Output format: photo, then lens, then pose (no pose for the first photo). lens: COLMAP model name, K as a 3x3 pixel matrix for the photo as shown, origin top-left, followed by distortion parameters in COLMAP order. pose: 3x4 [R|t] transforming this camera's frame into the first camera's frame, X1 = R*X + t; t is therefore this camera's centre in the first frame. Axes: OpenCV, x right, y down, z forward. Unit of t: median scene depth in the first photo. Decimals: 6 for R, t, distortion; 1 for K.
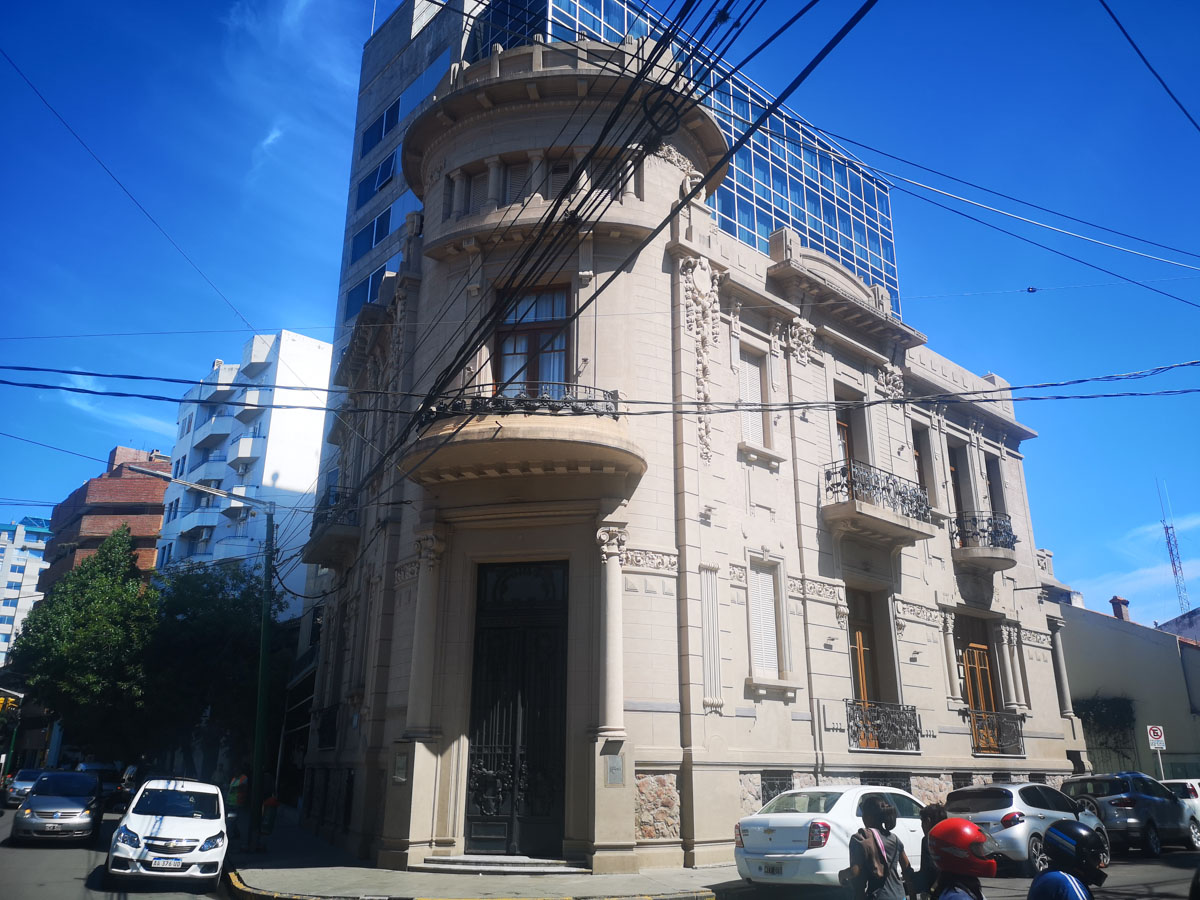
lens RADIAL K [[922.4, 0, 600.0], [0, 922.4, 450.0], [0, 0, 1]] dist [0.046157, 0.000255]
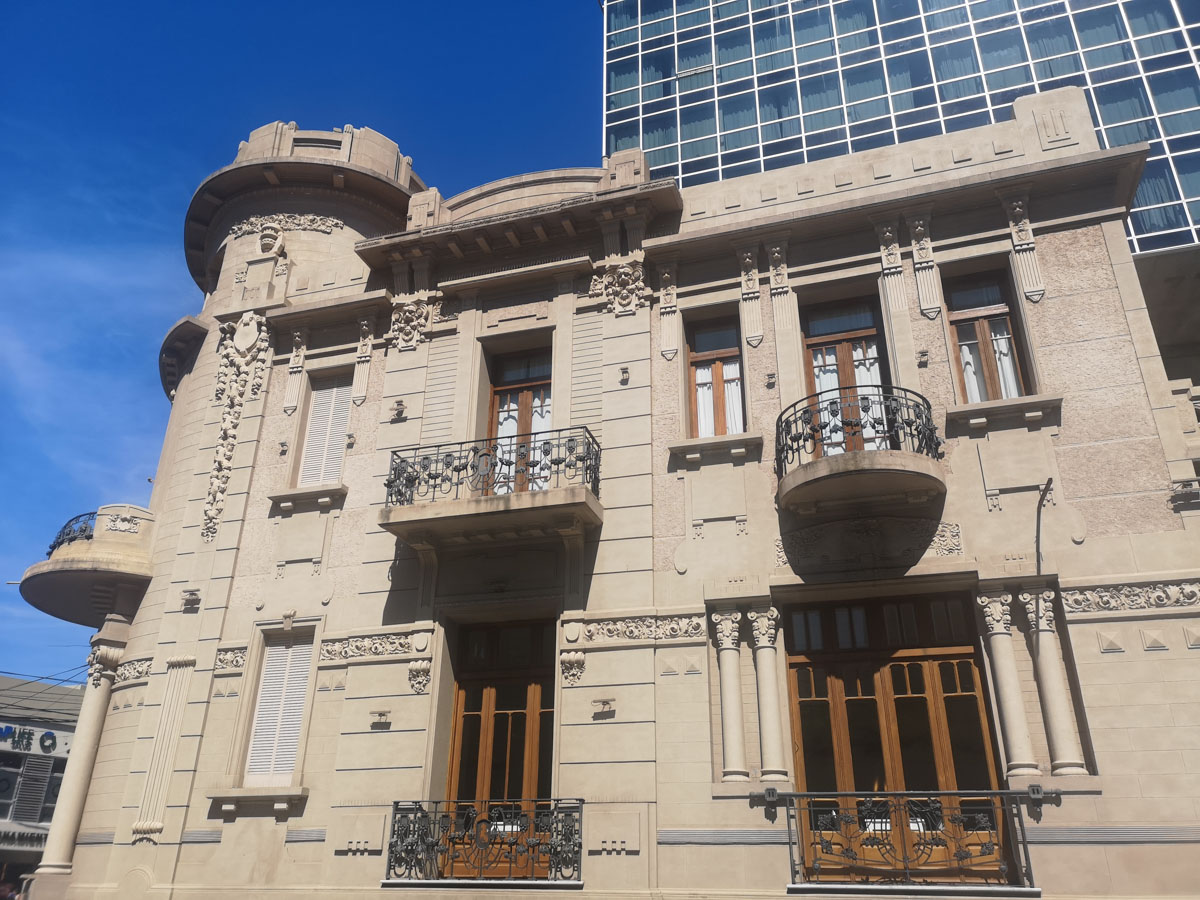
lens RADIAL K [[917.7, 0, 598.6], [0, 917.7, 507.4], [0, 0, 1]] dist [0.032620, -0.002595]
pose [[0.509726, -0.353082, -0.784546, 0.832580], [0.260013, 0.932485, -0.250729, 0.250293], [0.820105, -0.076189, 0.567118, 0.698435]]
